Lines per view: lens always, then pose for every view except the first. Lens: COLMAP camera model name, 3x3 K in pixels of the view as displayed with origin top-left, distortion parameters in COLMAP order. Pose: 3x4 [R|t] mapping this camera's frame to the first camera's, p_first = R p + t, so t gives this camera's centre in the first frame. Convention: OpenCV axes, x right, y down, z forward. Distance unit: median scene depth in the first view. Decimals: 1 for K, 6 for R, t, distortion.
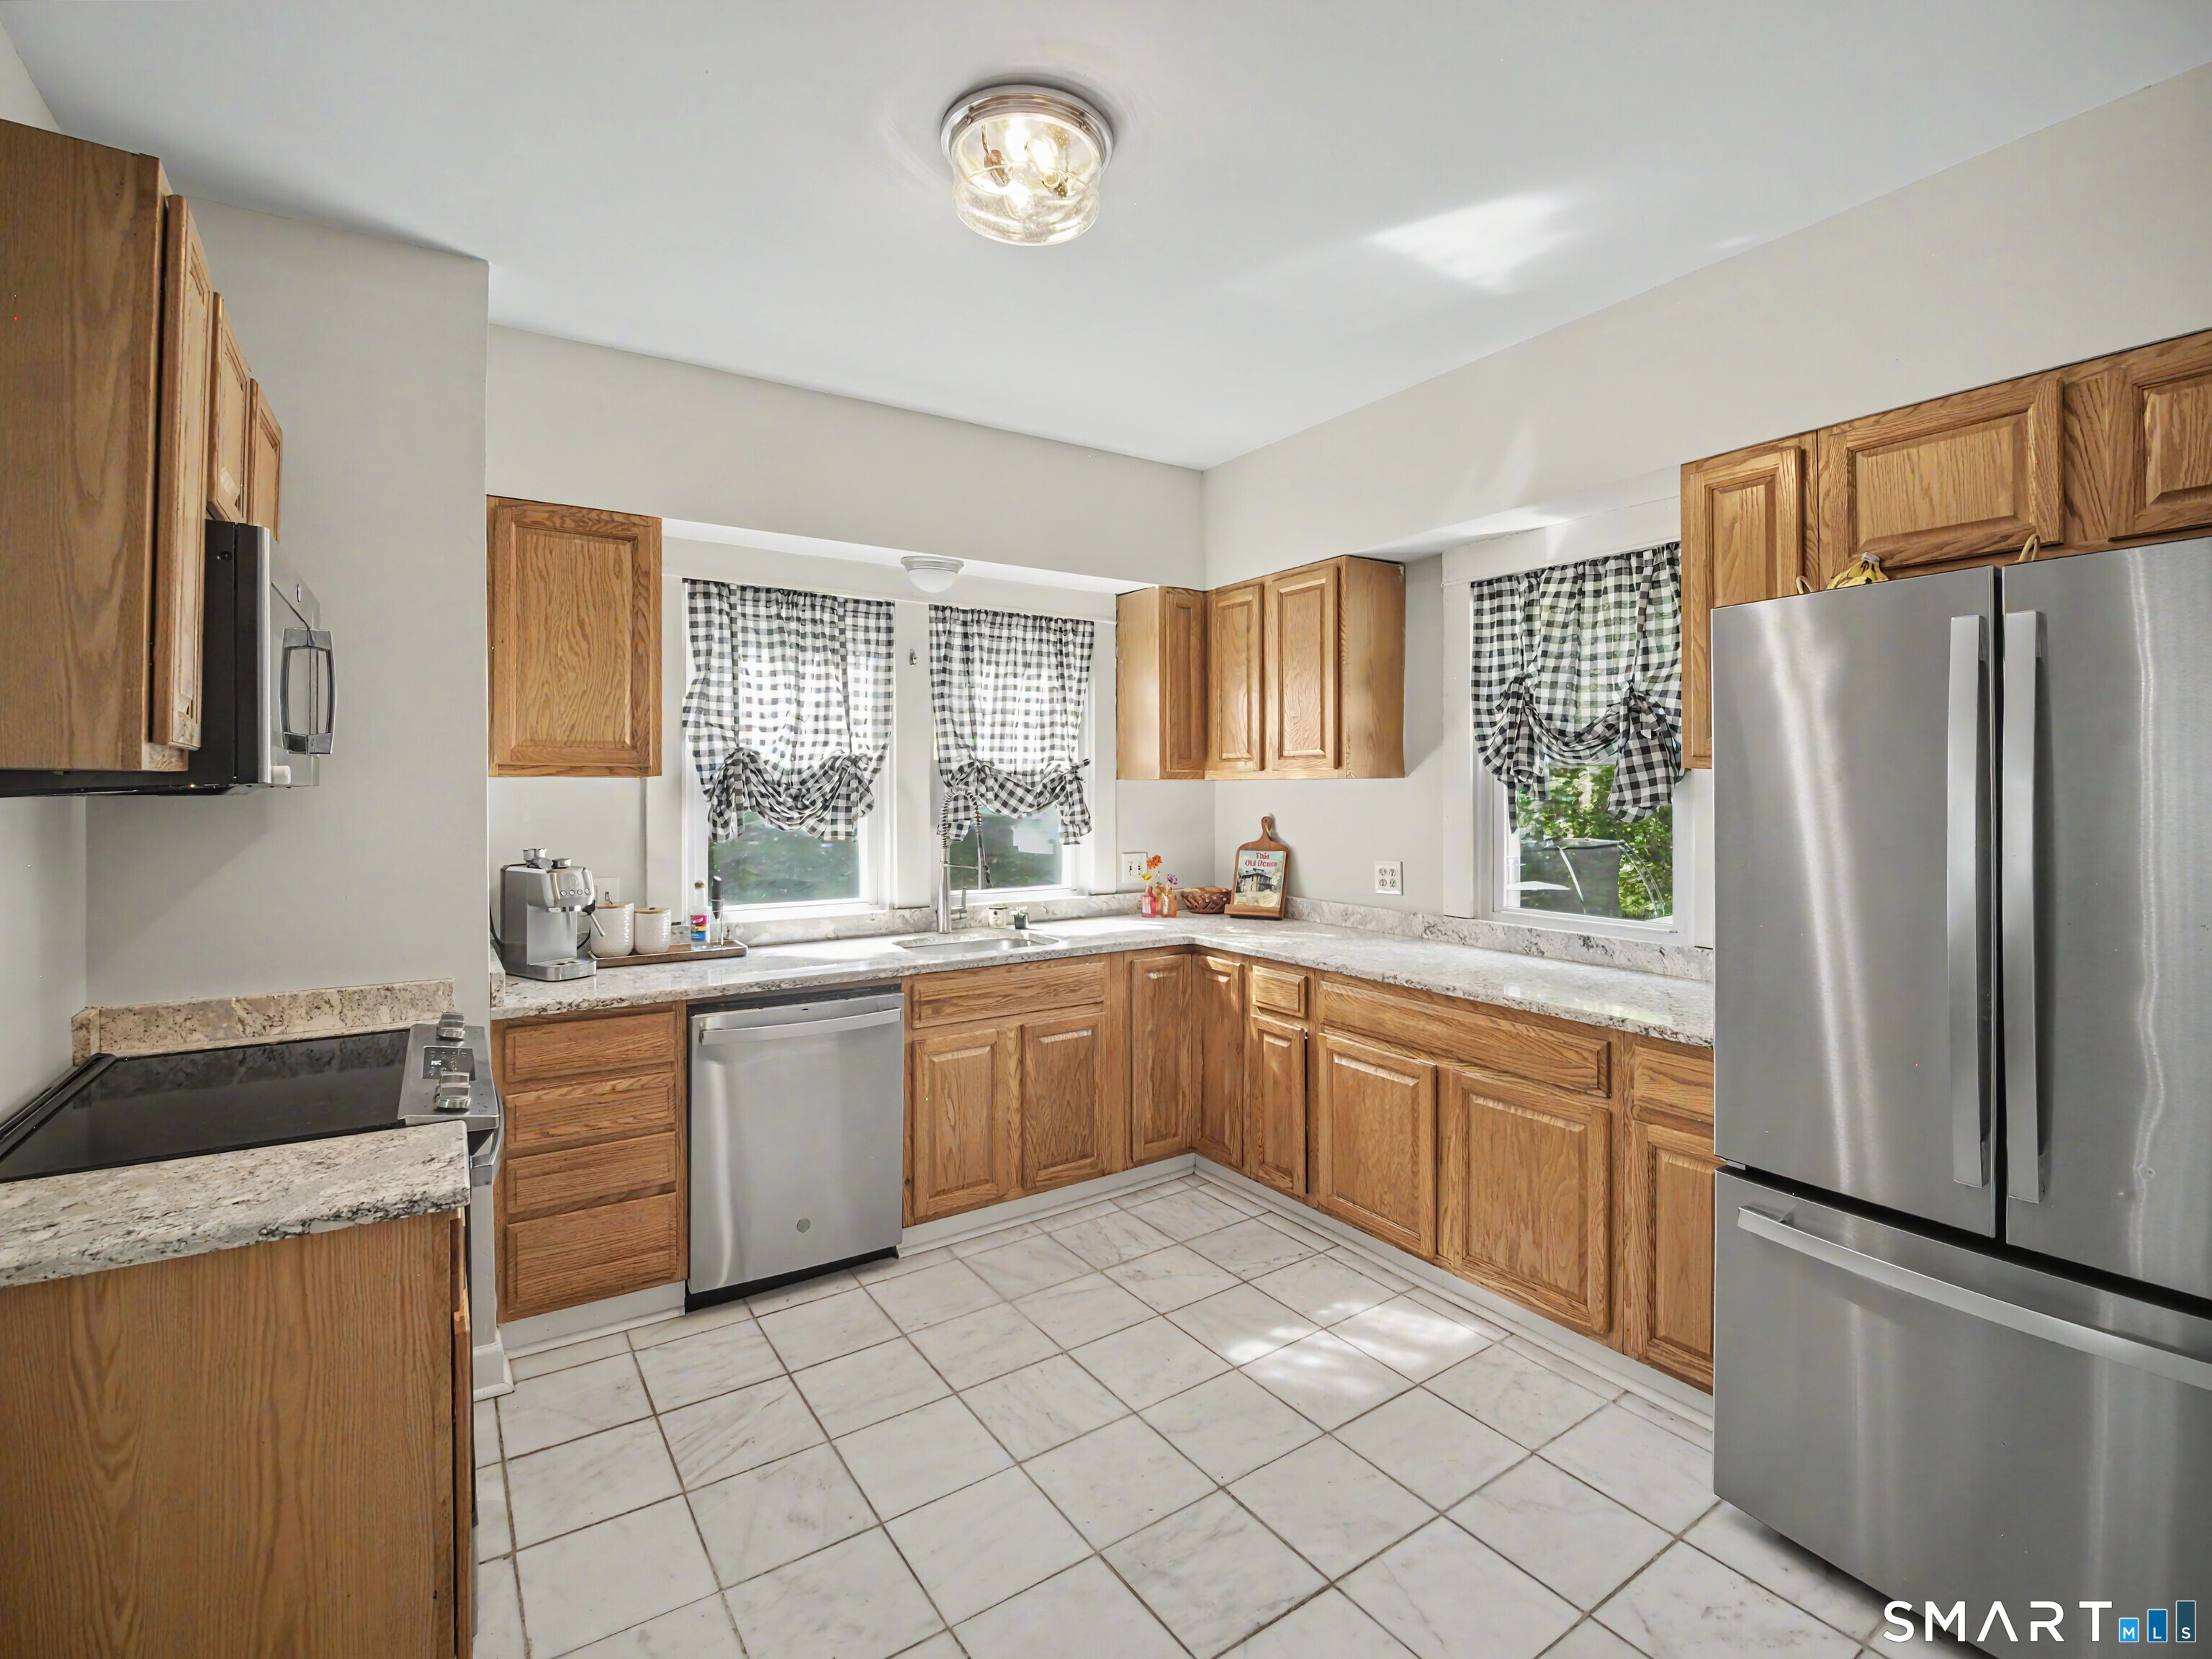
lens RADIAL K [[1018.0, 0, 1101.2], [0, 1018.0, 804.0], [0, 0, 1]] dist [-0.018505, -0.001385]
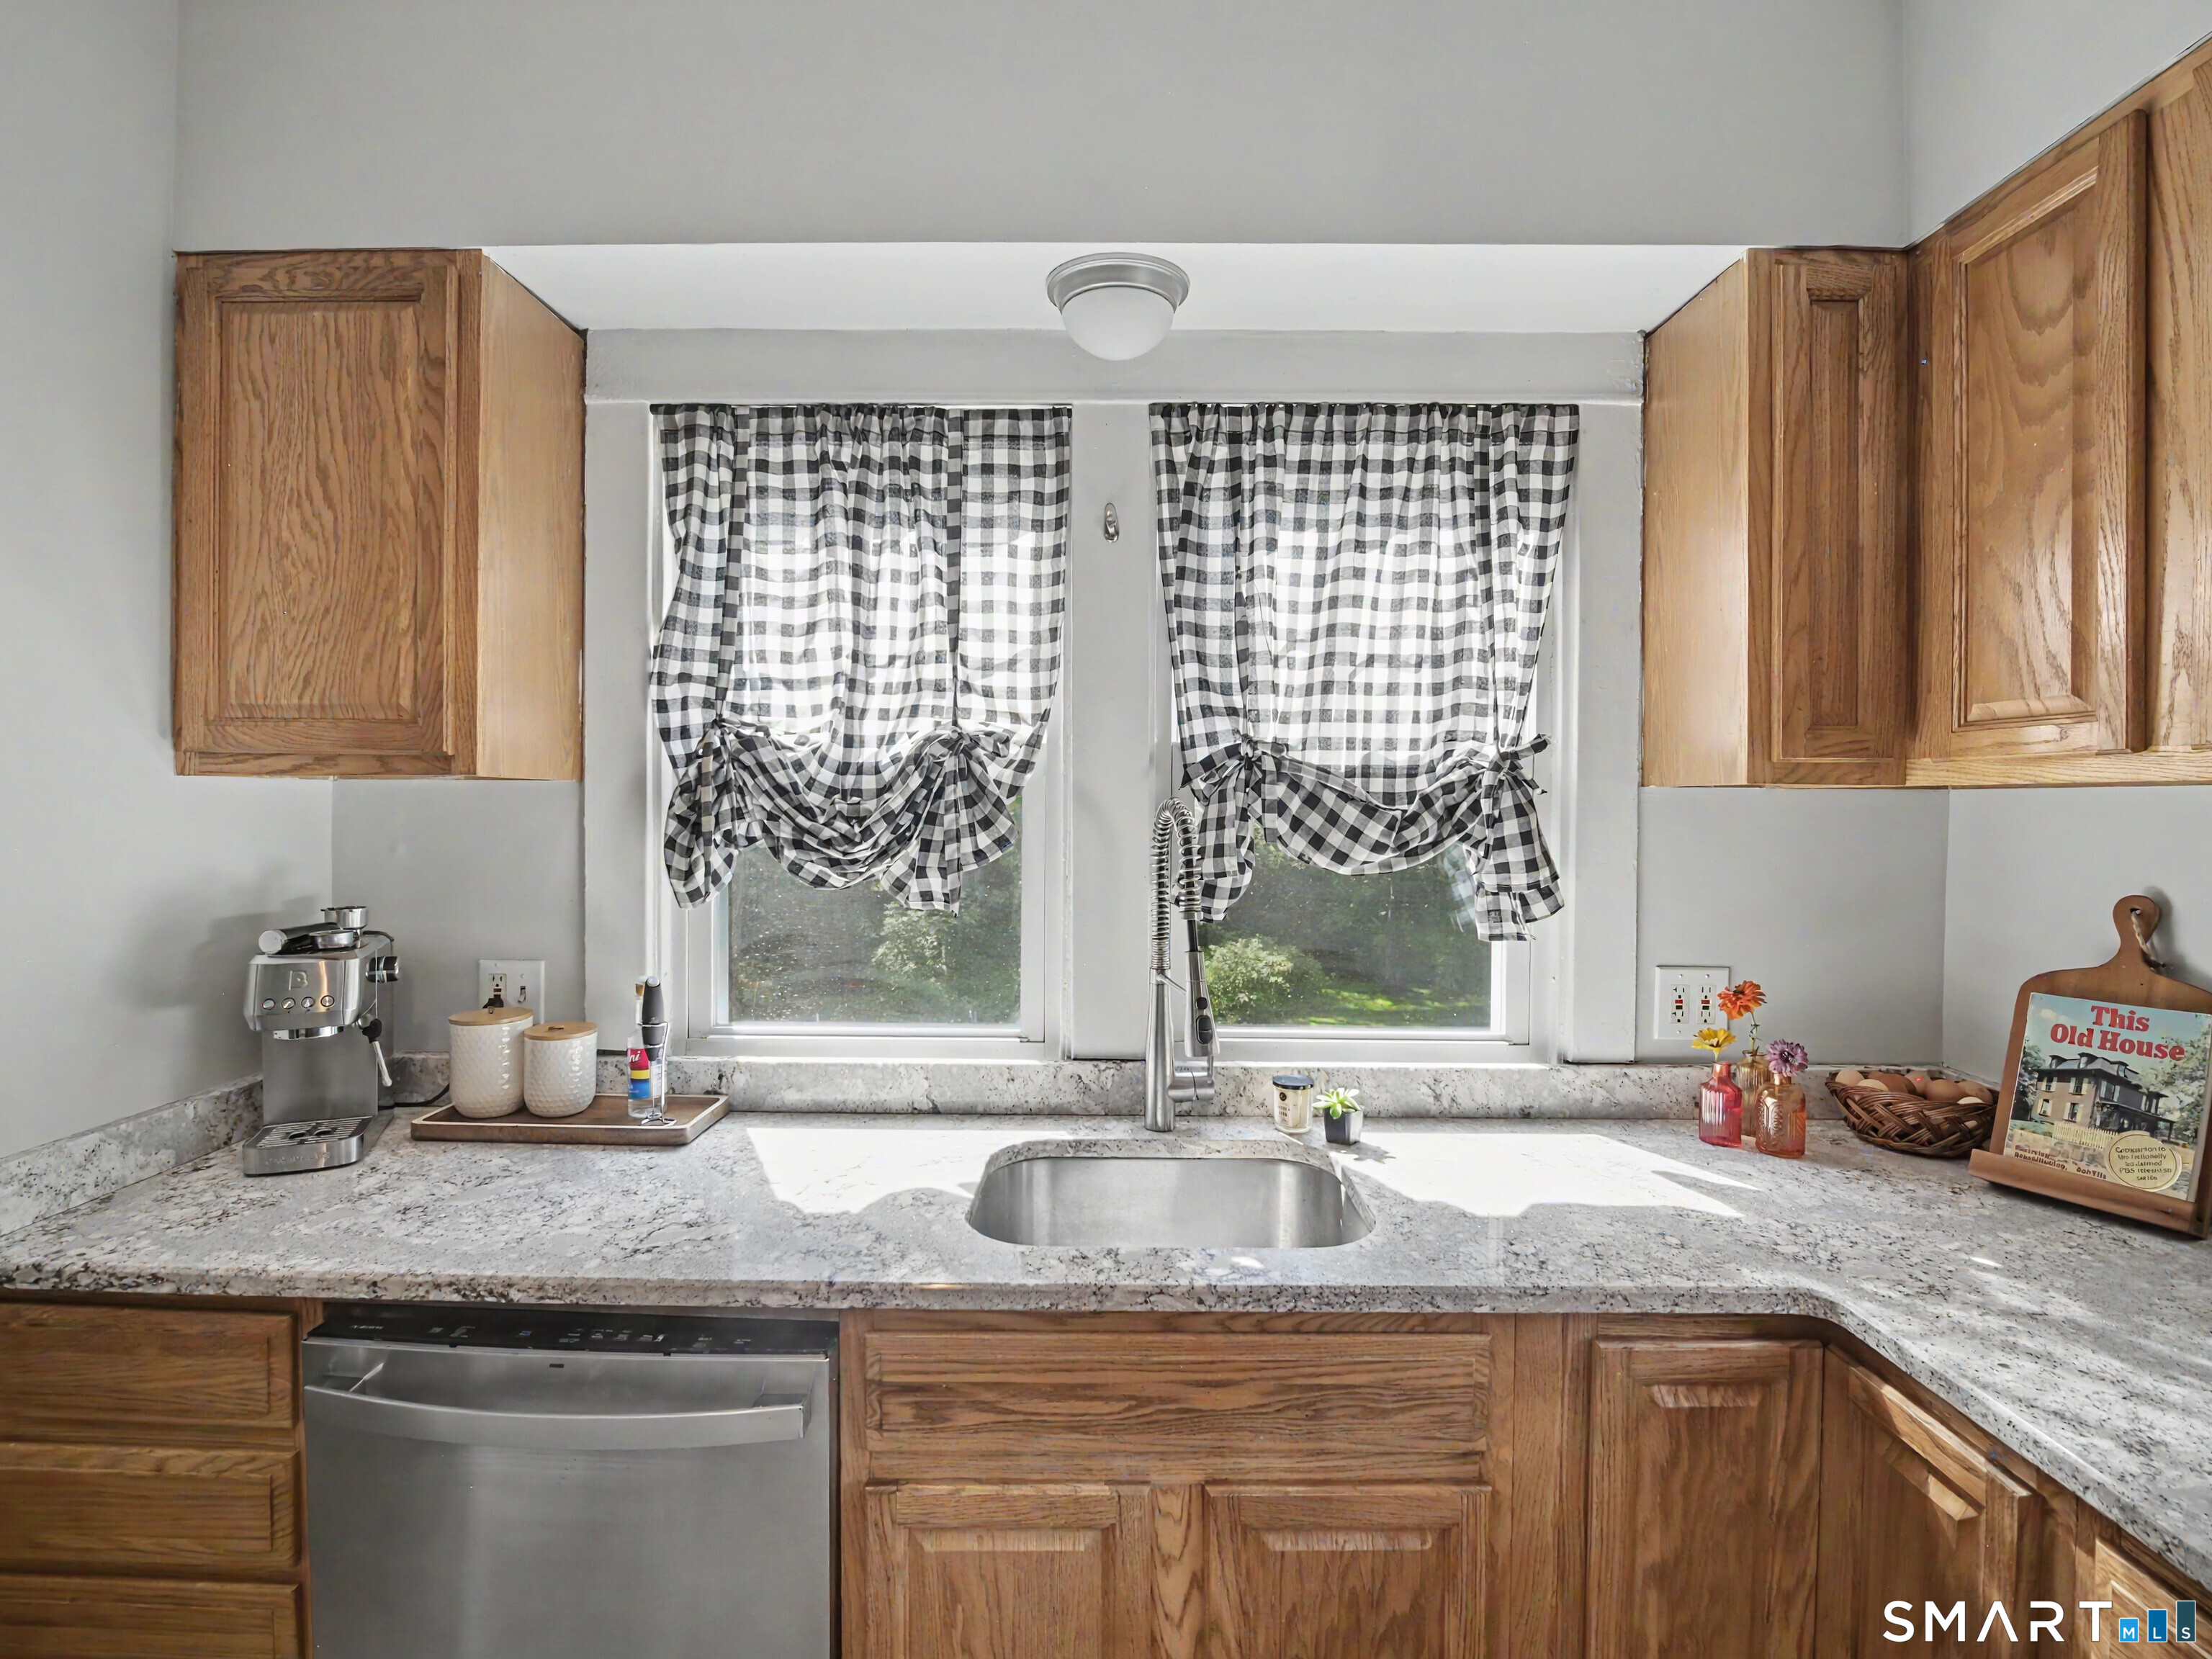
lens RADIAL K [[1030.2, 0, 1108.1], [0, 1030.2, 815.5], [0, 0, 1]] dist [-0.005174, -0.009696]
pose [[0.828296, 0.013416, -0.560130, 0.080477], [-0.015602, 0.999878, 0.000878, -0.010718], [0.560073, 0.008012, 0.828404, 0.622018]]
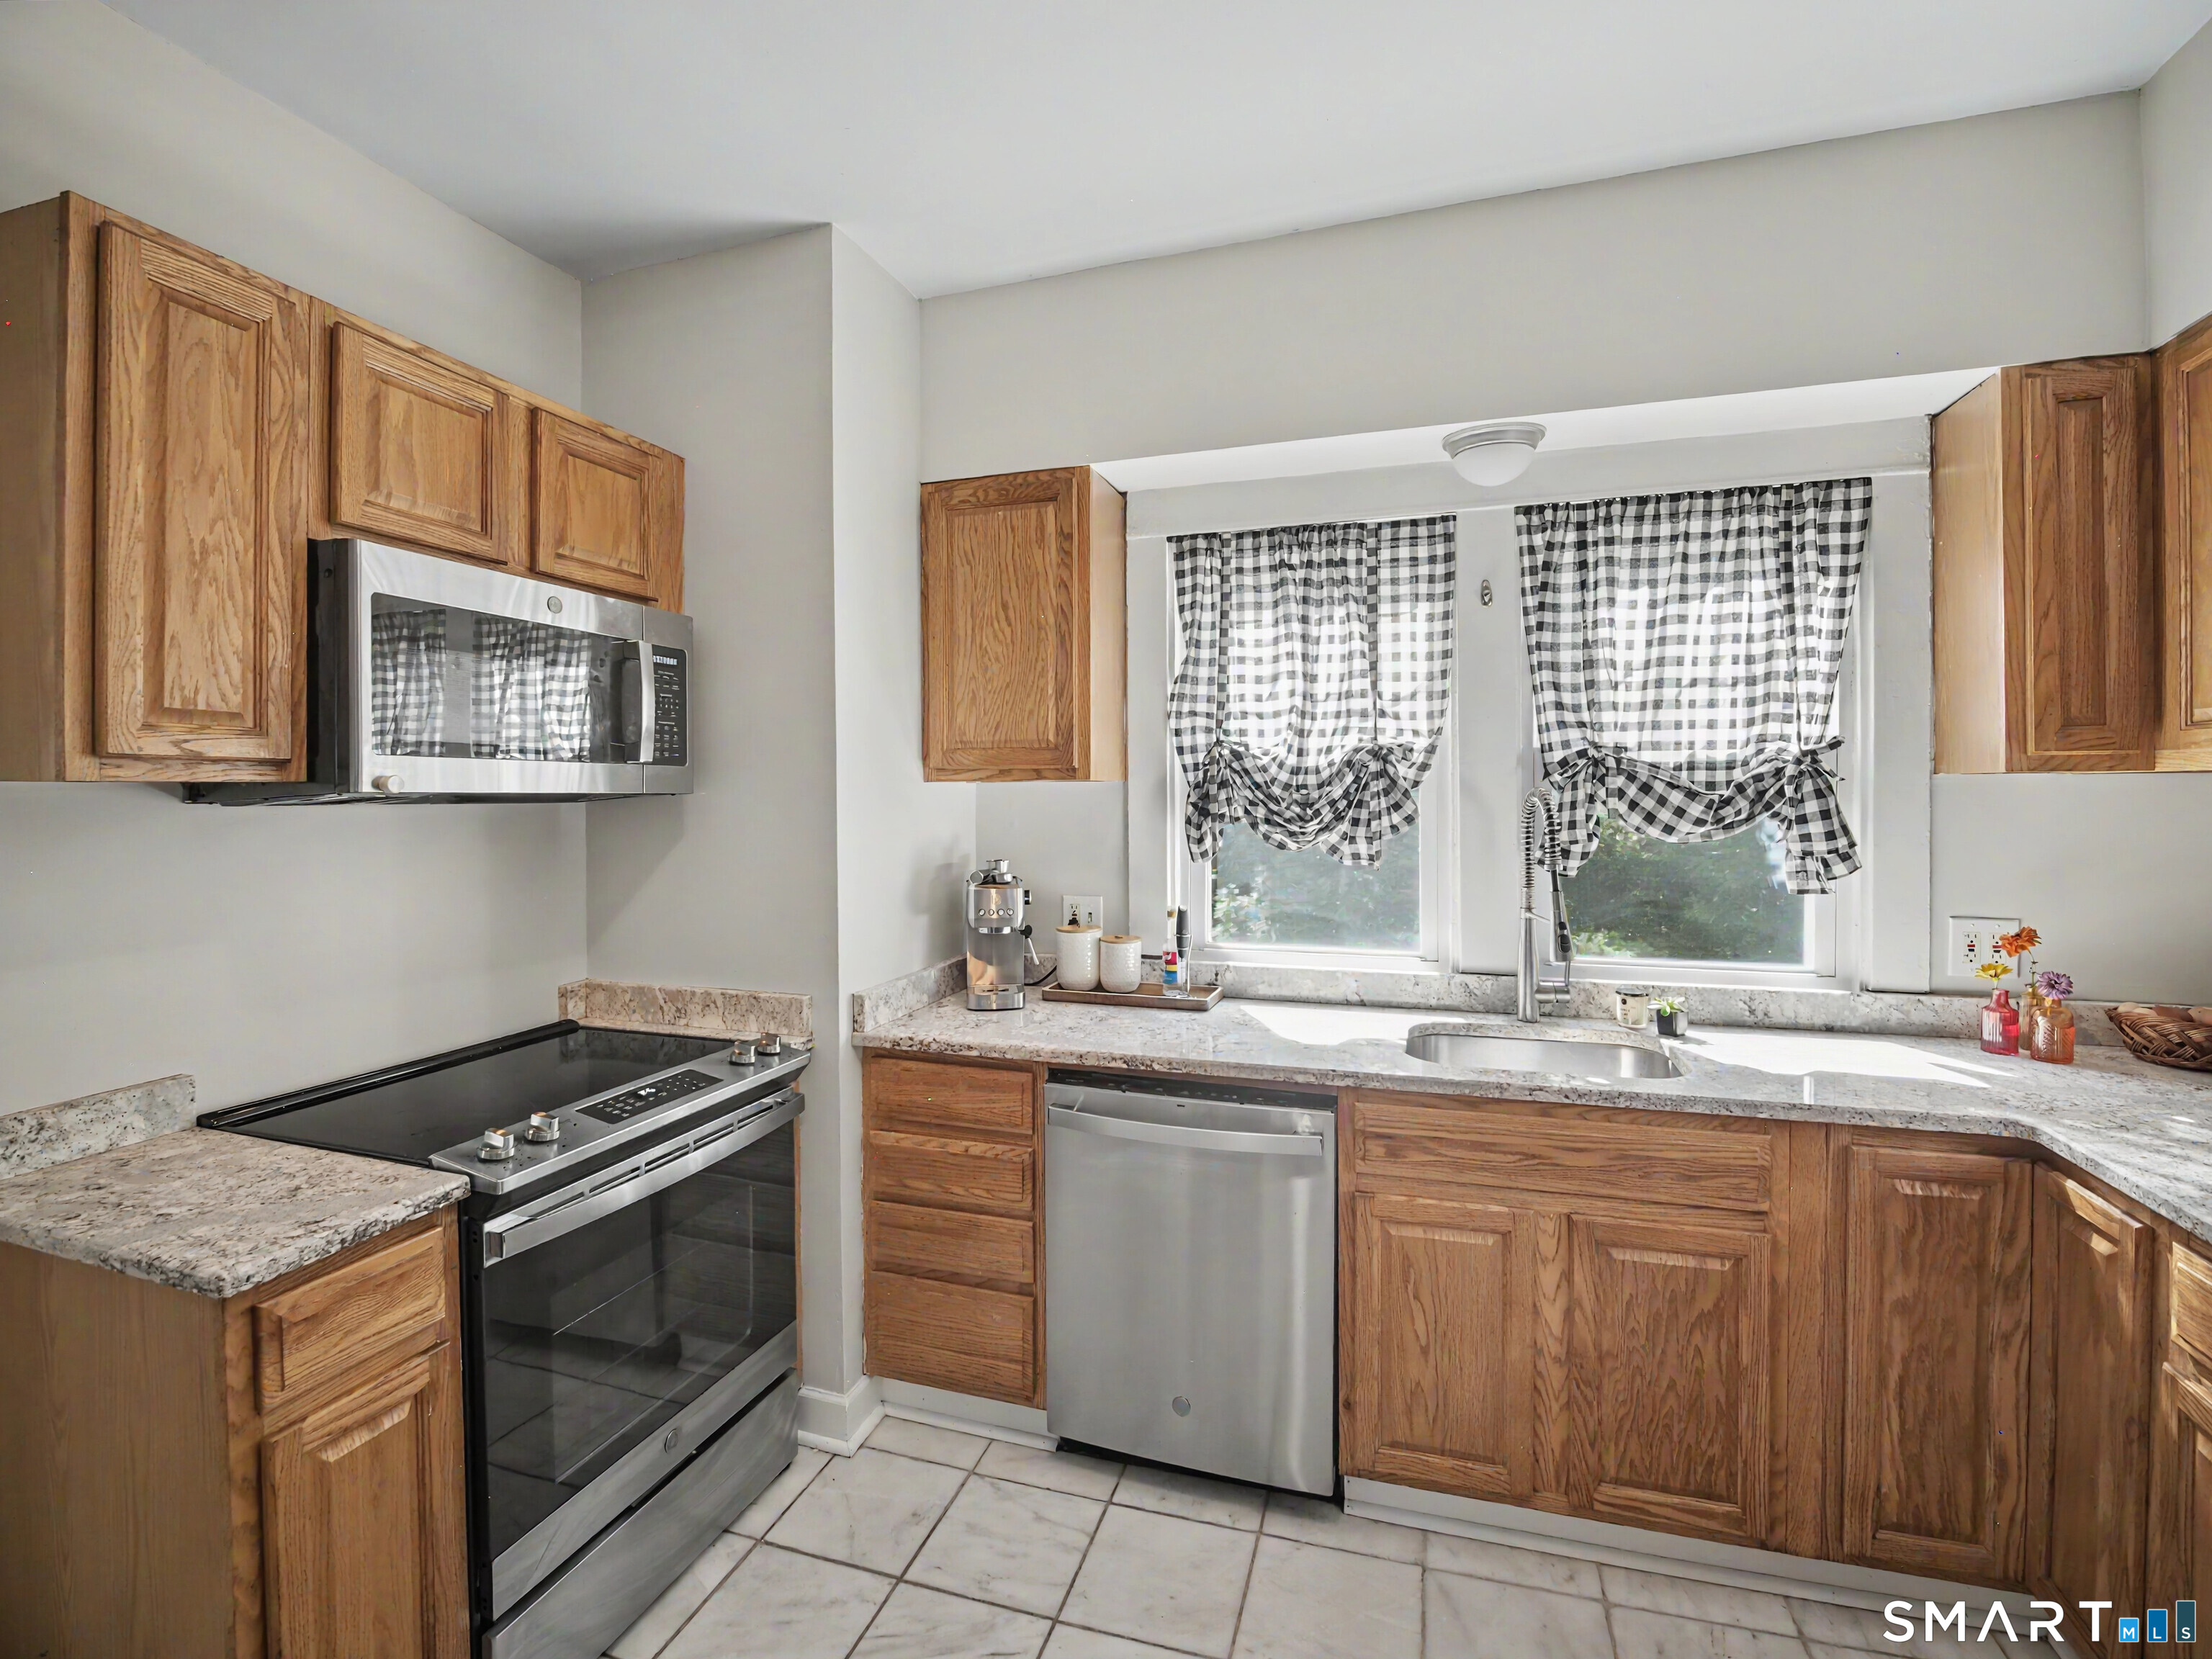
lens RADIAL K [[1018.0, 0, 1101.2], [0, 1018.0, 804.0], [0, 0, 1]] dist [-0.018505, -0.001385]
pose [[0.615603, 0.006340, -0.788031, 0.181982], [-0.006957, 0.999972, 0.002610, -0.008058], [0.788026, 0.003876, 0.615630, 0.408796]]
